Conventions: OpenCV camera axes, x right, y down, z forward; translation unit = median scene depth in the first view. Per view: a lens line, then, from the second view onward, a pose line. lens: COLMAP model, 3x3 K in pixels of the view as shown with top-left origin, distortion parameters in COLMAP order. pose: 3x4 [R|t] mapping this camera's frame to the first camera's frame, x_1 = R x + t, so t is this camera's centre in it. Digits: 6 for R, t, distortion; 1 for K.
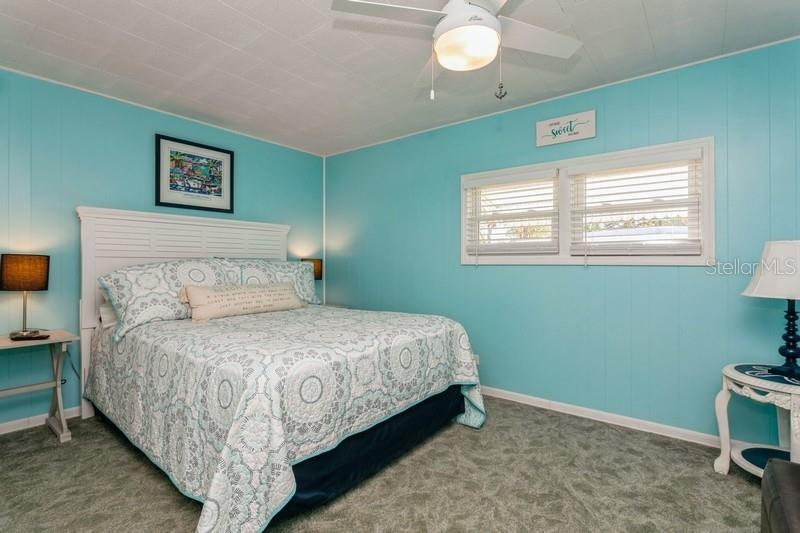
lens RADIAL K [[388.1, 0, 400.4], [0, 388.1, 255.7], [0, 0, 1]] dist [-0.012724, 0.004952]
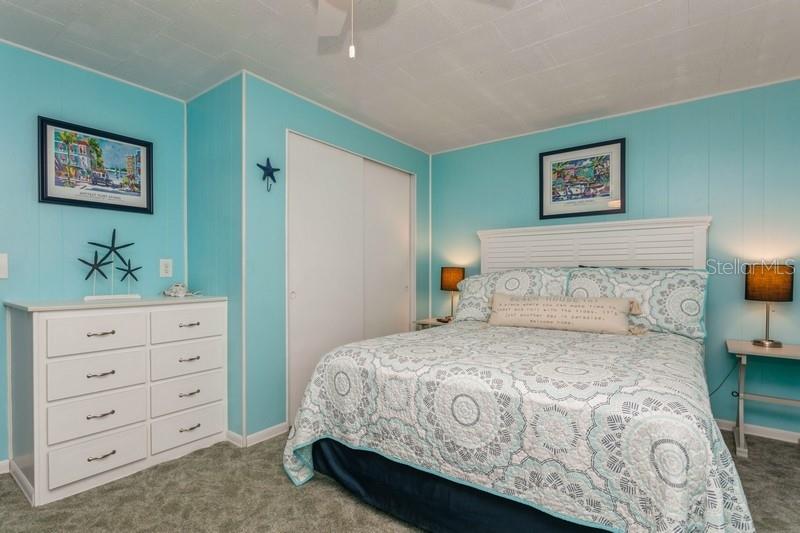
lens RADIAL K [[388.1, 0, 394.1], [0, 388.1, 274.3], [0, 0, 1]] dist [-0.012724, 0.004952]
pose [[0.036938, 0.001538, -0.999316, 0.437215], [0.018667, 0.999823, 0.002229, 0.014077], [0.999143, -0.018736, 0.036903, 0.542724]]
